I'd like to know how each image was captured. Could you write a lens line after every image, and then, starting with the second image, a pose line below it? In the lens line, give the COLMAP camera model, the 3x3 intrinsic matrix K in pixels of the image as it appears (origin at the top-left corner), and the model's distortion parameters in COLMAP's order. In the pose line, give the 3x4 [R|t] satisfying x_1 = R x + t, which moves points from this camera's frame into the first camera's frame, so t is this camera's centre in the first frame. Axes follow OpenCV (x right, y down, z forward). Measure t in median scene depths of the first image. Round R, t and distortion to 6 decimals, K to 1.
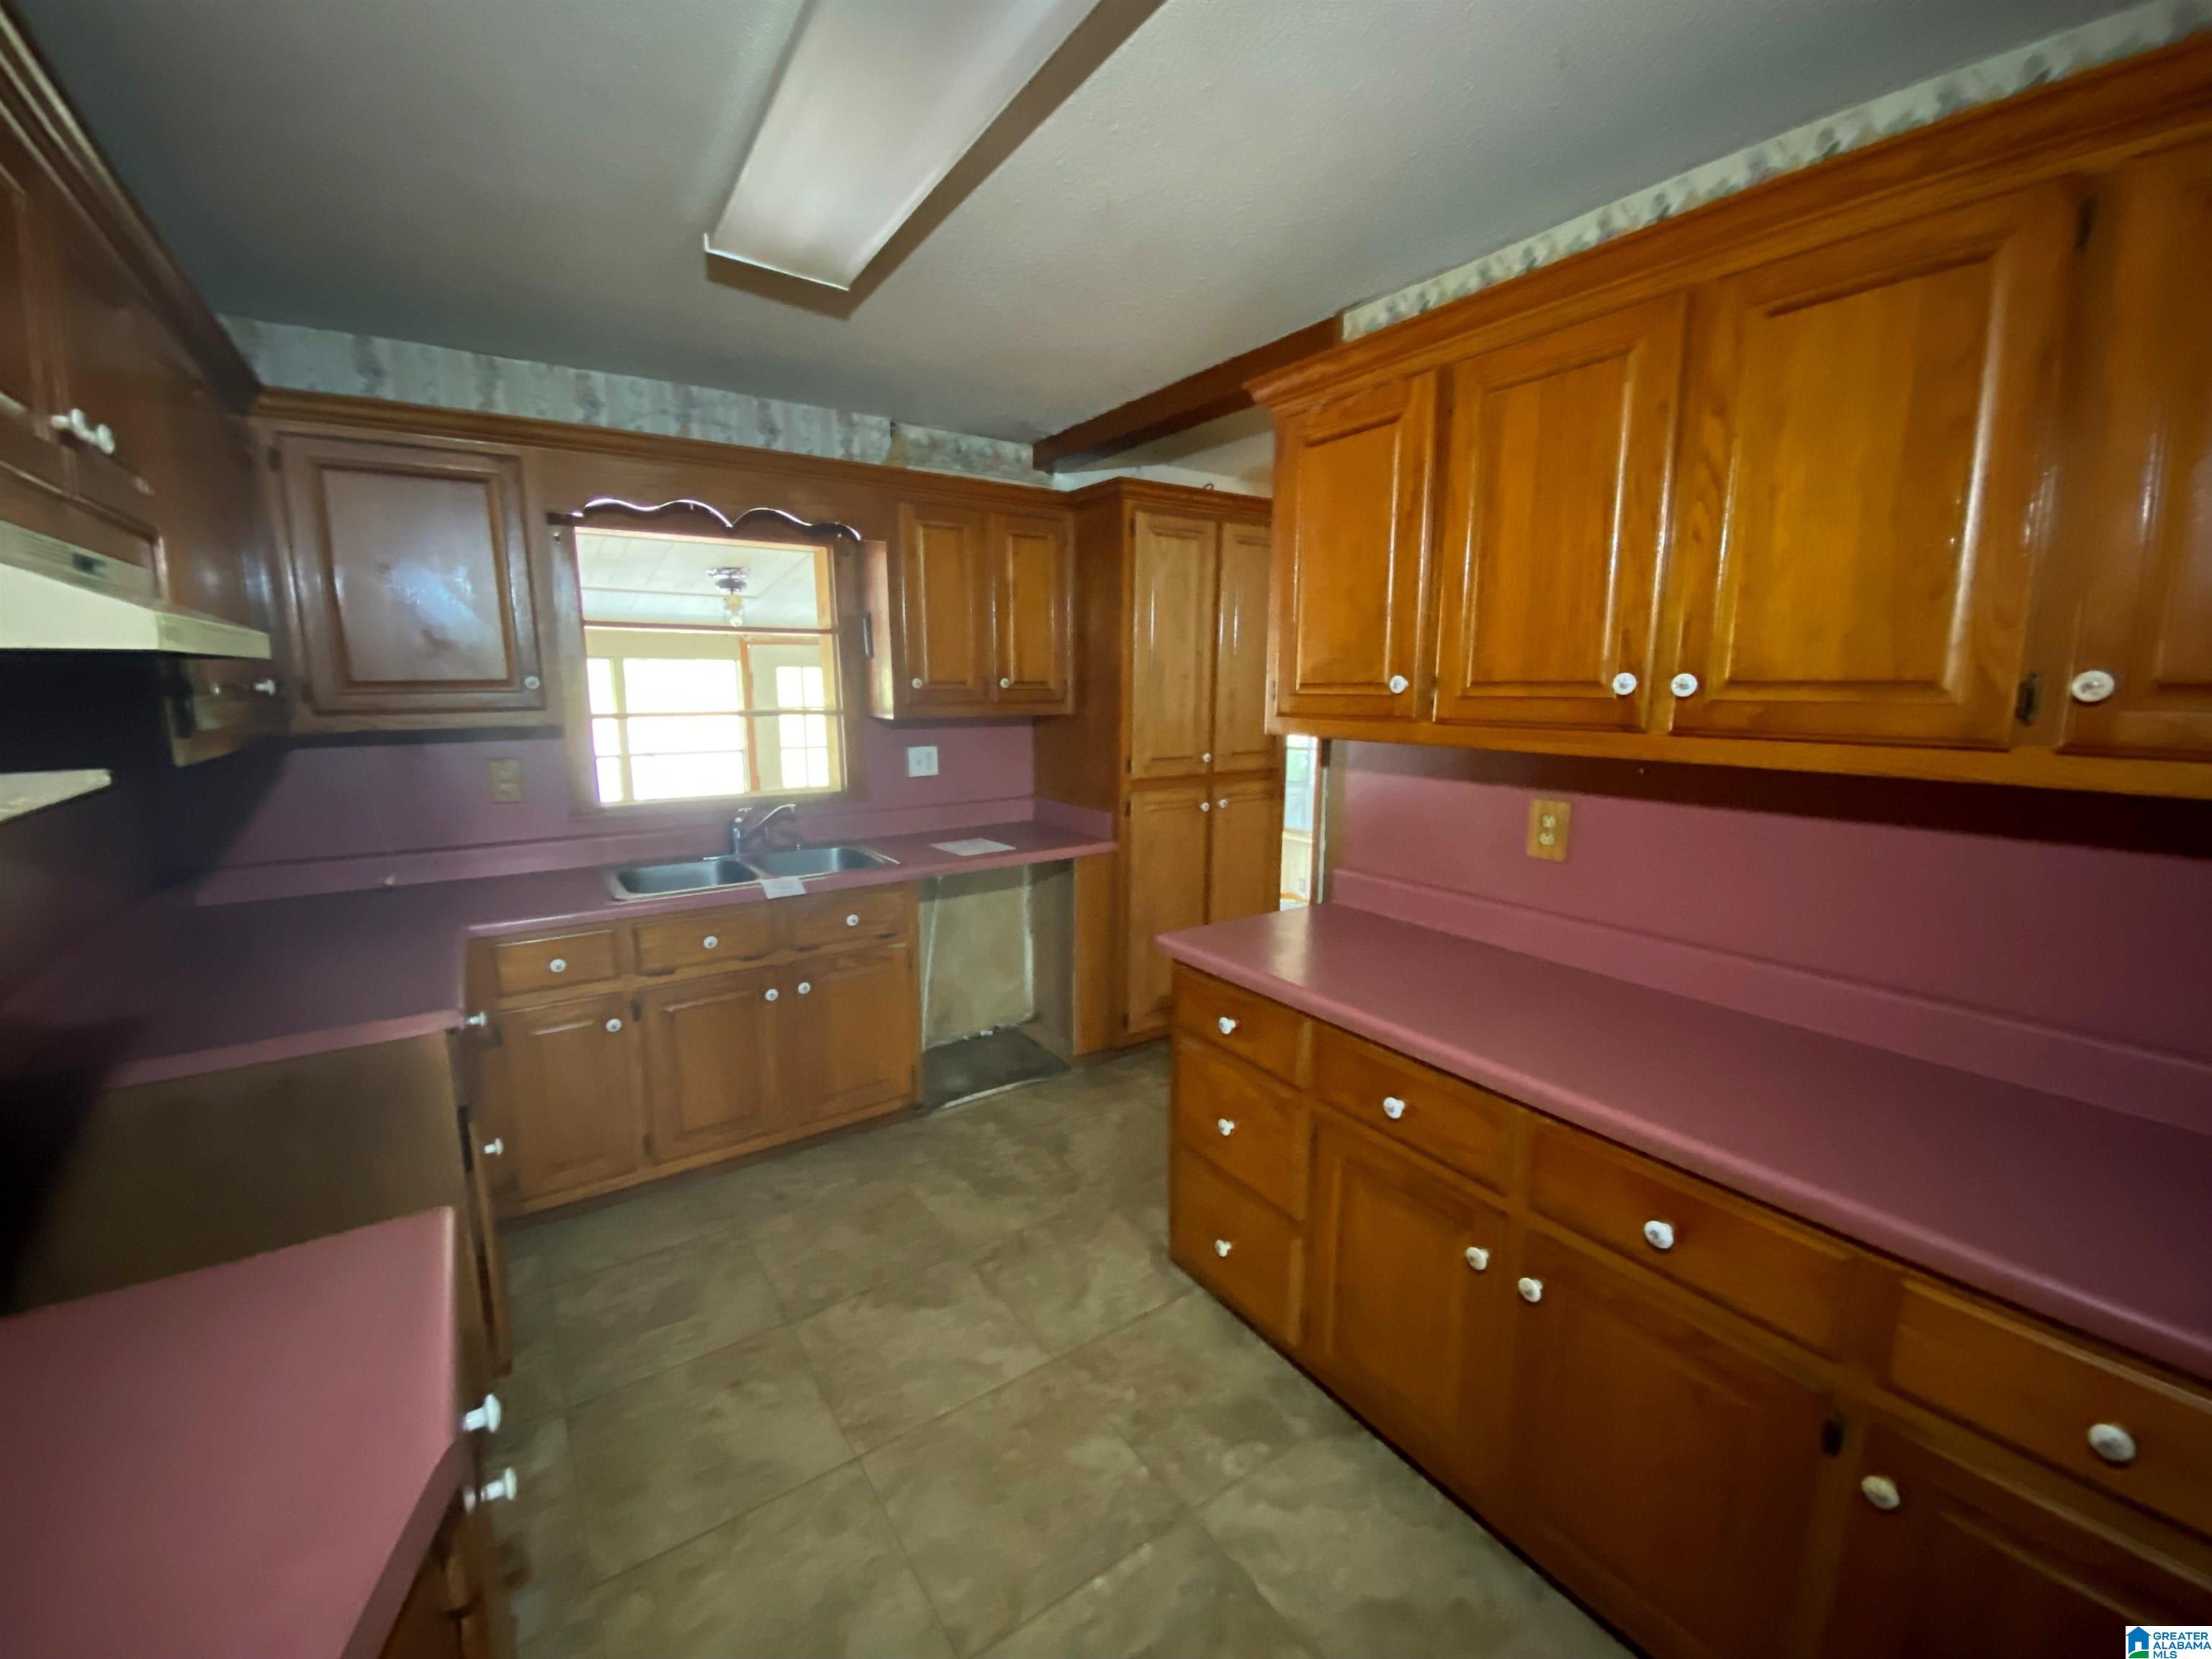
lens RADIAL K [[889.3, 0, 1091.6], [0, 889.3, 831.9], [0, 0, 1]] dist [-0.002367, -0.010689]
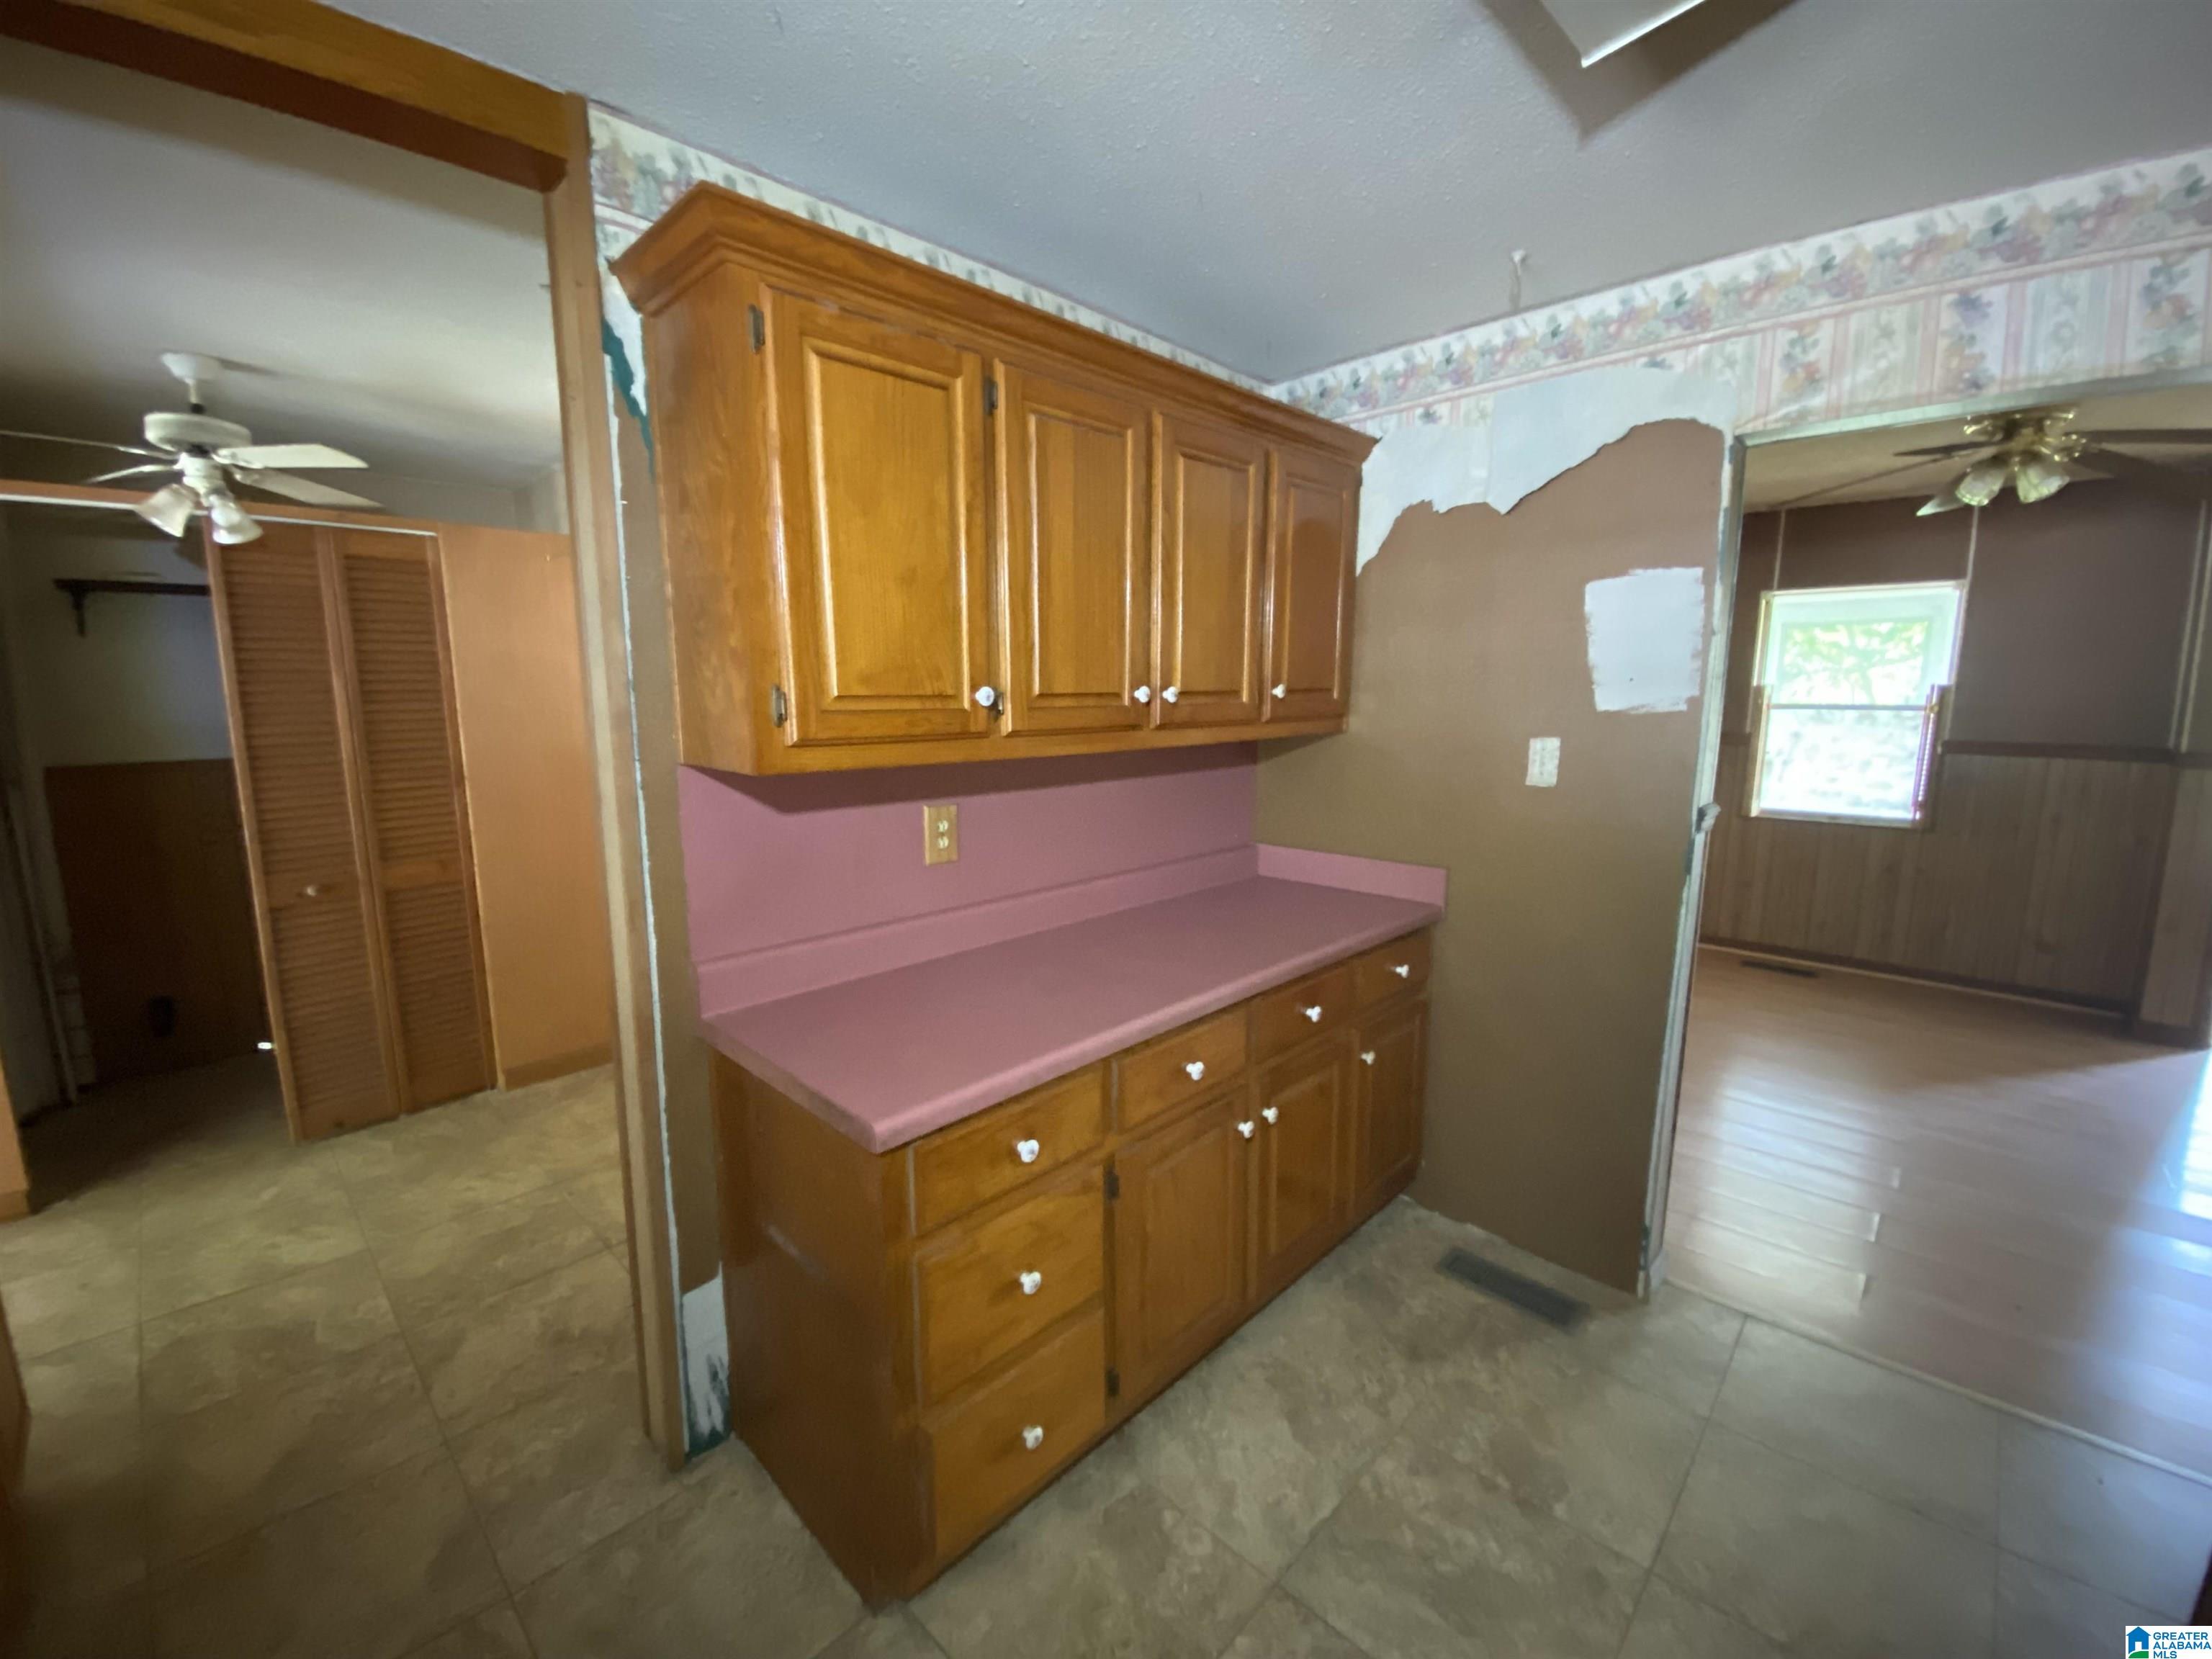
lens RADIAL K [[889.3, 0, 1091.6], [0, 889.3, 831.9], [0, 0, 1]] dist [-0.002367, -0.010689]
pose [[-0.204526, -0.148593, 0.967517, -0.603218], [0.165939, 0.968842, 0.183874, -0.189797], [-0.964693, 0.198156, -0.173496, 1.138777]]
